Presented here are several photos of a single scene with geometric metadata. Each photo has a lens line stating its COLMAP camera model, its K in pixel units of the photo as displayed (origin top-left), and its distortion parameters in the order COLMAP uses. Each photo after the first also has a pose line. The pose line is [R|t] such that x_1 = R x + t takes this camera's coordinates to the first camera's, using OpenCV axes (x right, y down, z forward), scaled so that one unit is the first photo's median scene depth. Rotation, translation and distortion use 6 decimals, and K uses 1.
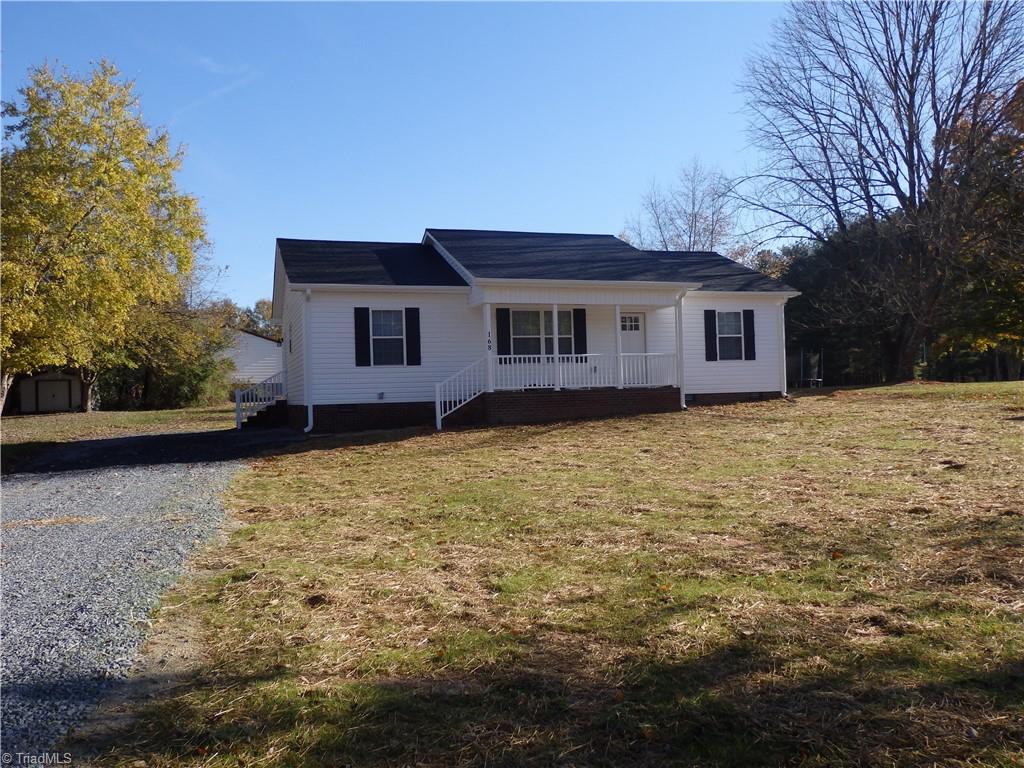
lens RADIAL K [[886.2, 0, 525.7], [0, 886.2, 385.0], [0, 0, 1]] dist [0.048752, 0.005752]
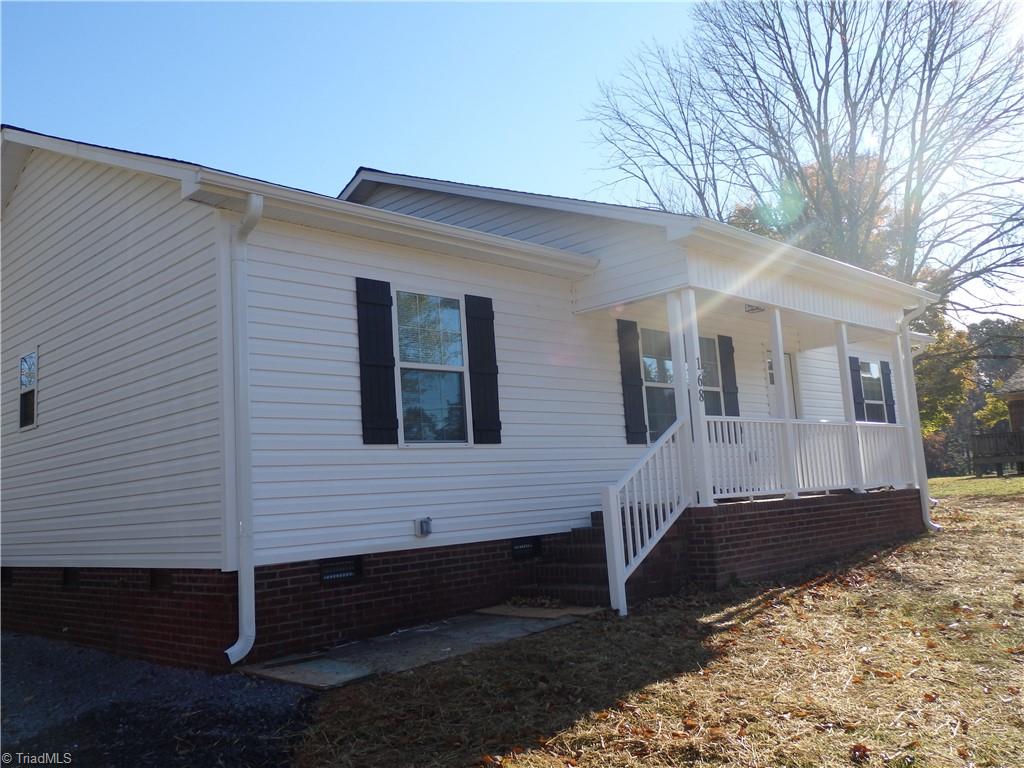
lens RADIAL K [[886.2, 0, 525.7], [0, 886.2, 385.0], [0, 0, 1]] dist [0.048752, 0.005752]
pose [[0.883625, 0.029532, 0.467263, -0.260419], [0.035821, 0.990819, -0.130362, 0.003160], [-0.466823, 0.131929, 0.874455, 0.581711]]
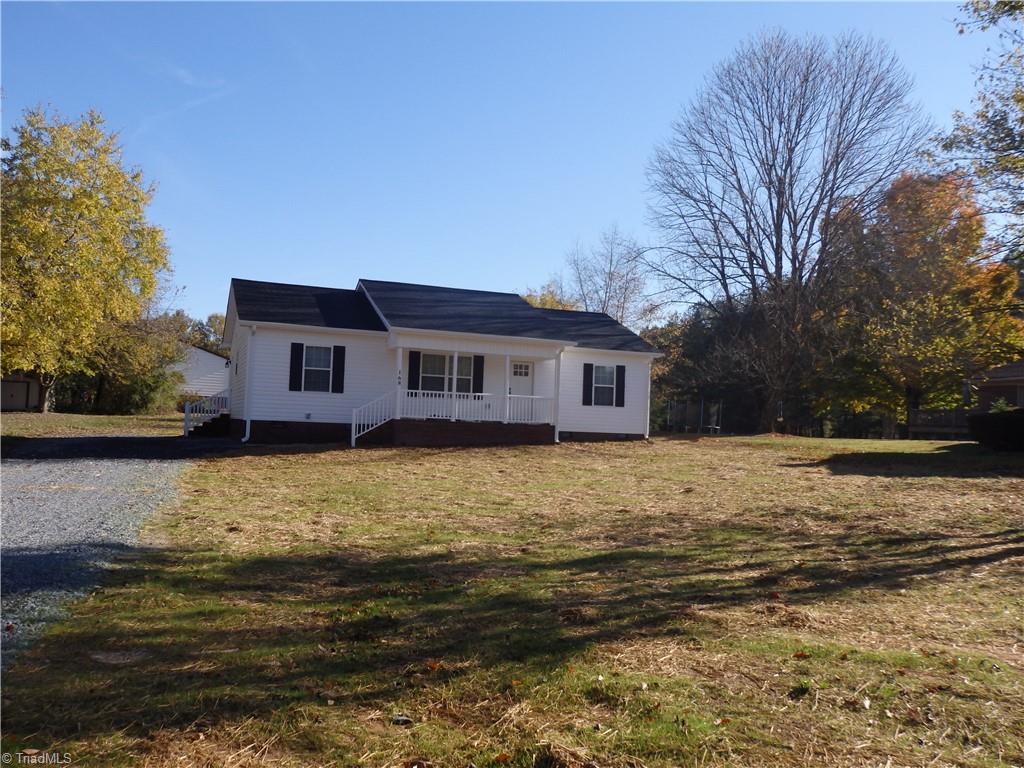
lens RADIAL K [[886.2, 0, 525.7], [0, 886.2, 385.0], [0, 0, 1]] dist [0.048752, 0.005752]
pose [[0.996249, 0.068632, 0.052704, 0.059883], [-0.066788, 0.997118, -0.035987, -0.005690], [-0.055022, 0.032332, 0.997962, -0.210515]]
